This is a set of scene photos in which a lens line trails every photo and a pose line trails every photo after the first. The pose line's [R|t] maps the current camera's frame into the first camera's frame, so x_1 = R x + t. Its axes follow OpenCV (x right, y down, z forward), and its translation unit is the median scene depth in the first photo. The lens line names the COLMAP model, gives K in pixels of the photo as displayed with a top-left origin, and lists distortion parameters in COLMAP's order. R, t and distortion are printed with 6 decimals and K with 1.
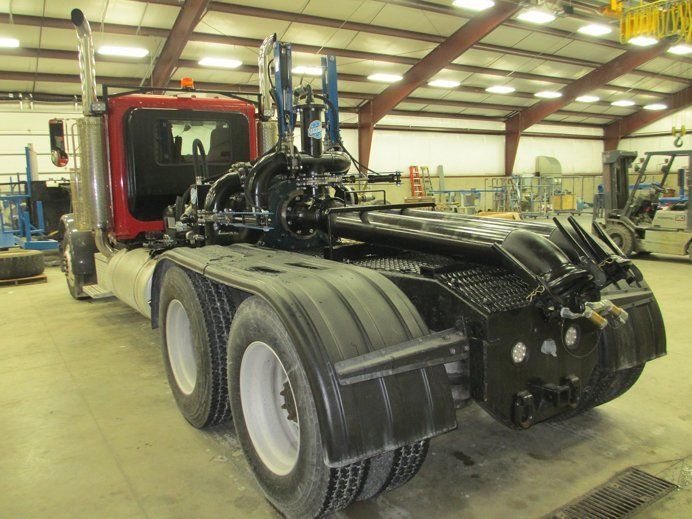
lens RADIAL K [[573.6, 0, 348.6], [0, 573.6, 261.1], [0, 0, 1]] dist [-0.069954, 0.031848]
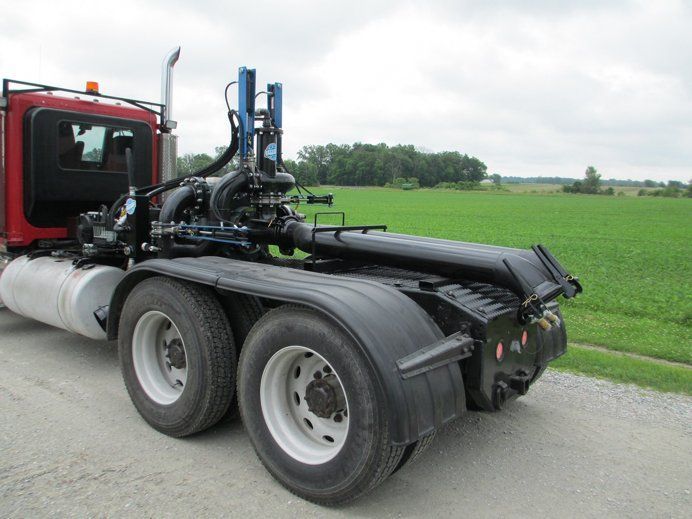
lens RADIAL K [[573.6, 0, 348.6], [0, 573.6, 260.9], [0, 0, 1]] dist [-0.069954, 0.031848]
pose [[0.948329, 0.025877, 0.316231, -0.174636], [-0.017594, 0.999424, -0.029021, 0.001948], [-0.316800, 0.021957, 0.948238, -0.039038]]
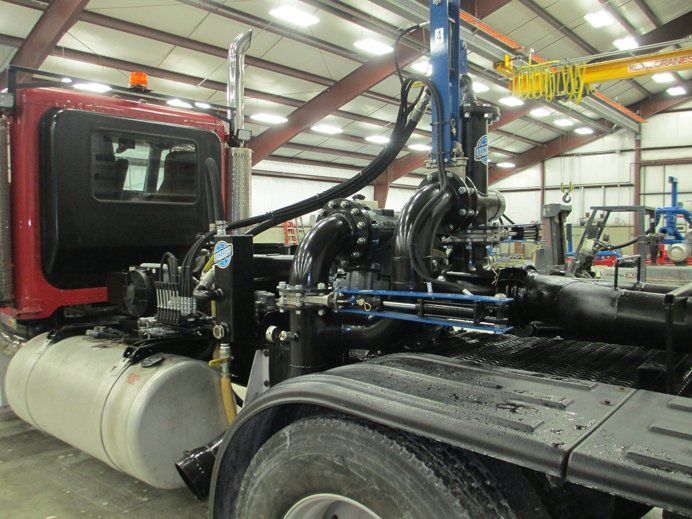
lens RADIAL K [[573.6, 0, 344.2], [0, 573.6, 261.4], [0, 0, 1]] dist [-0.069954, 0.031848]
pose [[0.959777, 0.007490, 0.280664, -0.248161], [0.015957, 0.996573, -0.081163, -0.045973], [-0.280310, 0.082377, 0.956368, 0.327773]]
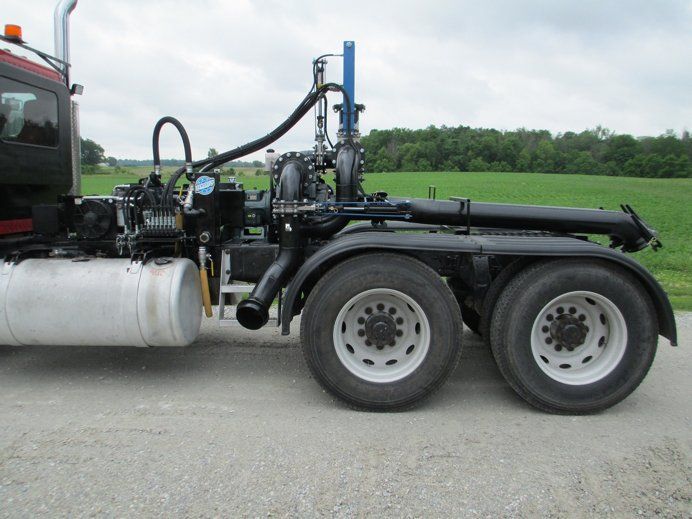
lens RADIAL K [[573.6, 0, 339.3], [0, 573.6, 266.7], [0, 0, 1]] dist [-0.069954, 0.031848]
pose [[0.588866, -0.073884, 0.804847, -0.661312], [0.082063, 0.996132, 0.031402, -0.003425], [-0.804054, 0.047557, 0.592652, 0.271691]]
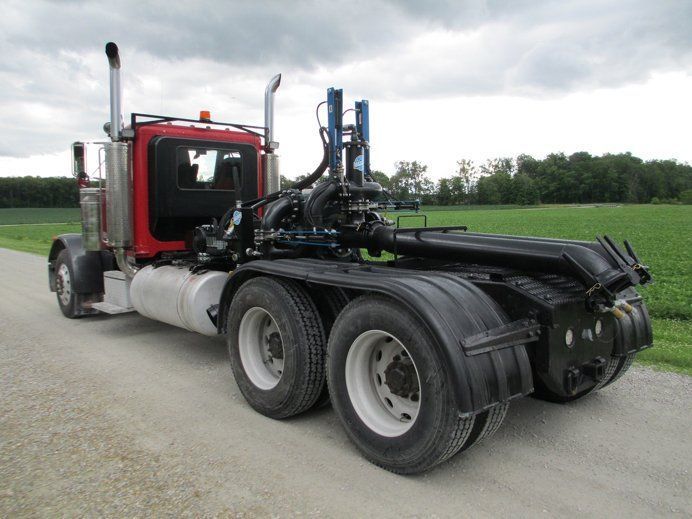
lens RADIAL K [[573.6, 0, 348.5], [0, 573.6, 261.1], [0, 0, 1]] dist [-0.069954, 0.031848]
pose [[0.991171, 0.013297, 0.131918, -0.159269], [-0.005938, 0.998412, -0.056025, 0.025142], [-0.132454, 0.054747, 0.989676, -0.101195]]
